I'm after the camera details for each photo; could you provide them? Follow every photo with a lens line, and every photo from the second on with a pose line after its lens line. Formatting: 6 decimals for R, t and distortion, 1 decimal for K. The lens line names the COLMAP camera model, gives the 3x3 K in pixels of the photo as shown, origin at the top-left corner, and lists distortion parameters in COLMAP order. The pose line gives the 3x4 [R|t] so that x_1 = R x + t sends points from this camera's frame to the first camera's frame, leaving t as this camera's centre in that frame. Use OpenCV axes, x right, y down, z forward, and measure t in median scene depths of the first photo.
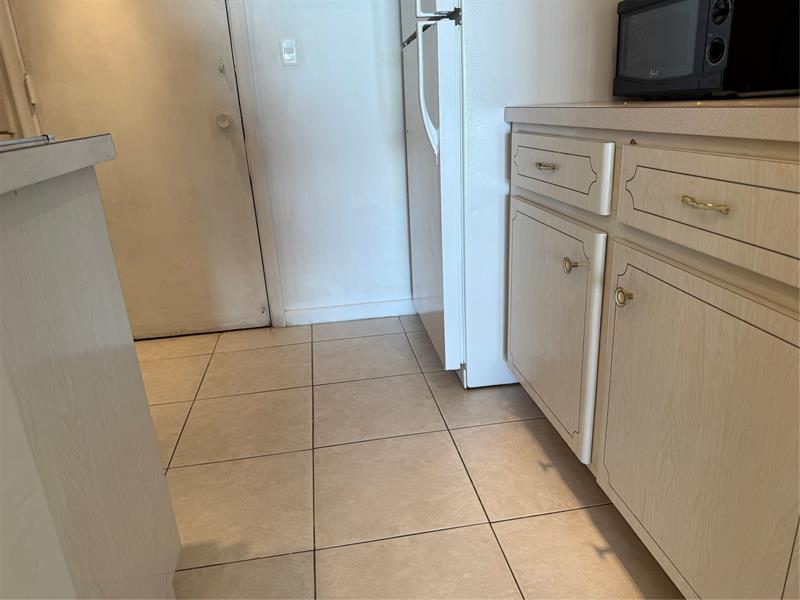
lens RADIAL K [[565.8, 0, 400.0], [0, 565.8, 300.0], [0, 0, 1]] dist [0.002692, -0.035470]
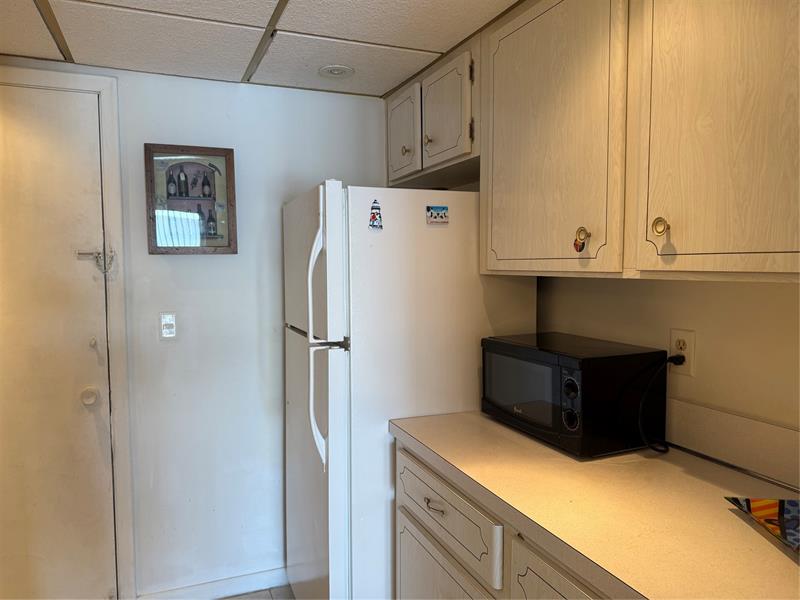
lens RADIAL K [[566.8, 0, 400.0], [0, 566.8, 300.0], [0, 0, 1]] dist [0.017625, -0.008020]
pose [[0.966426, 0.034316, 0.254642, -0.077570], [0.035773, 0.963420, -0.265599, -0.269157], [-0.254441, 0.265791, 0.929847, -0.076764]]
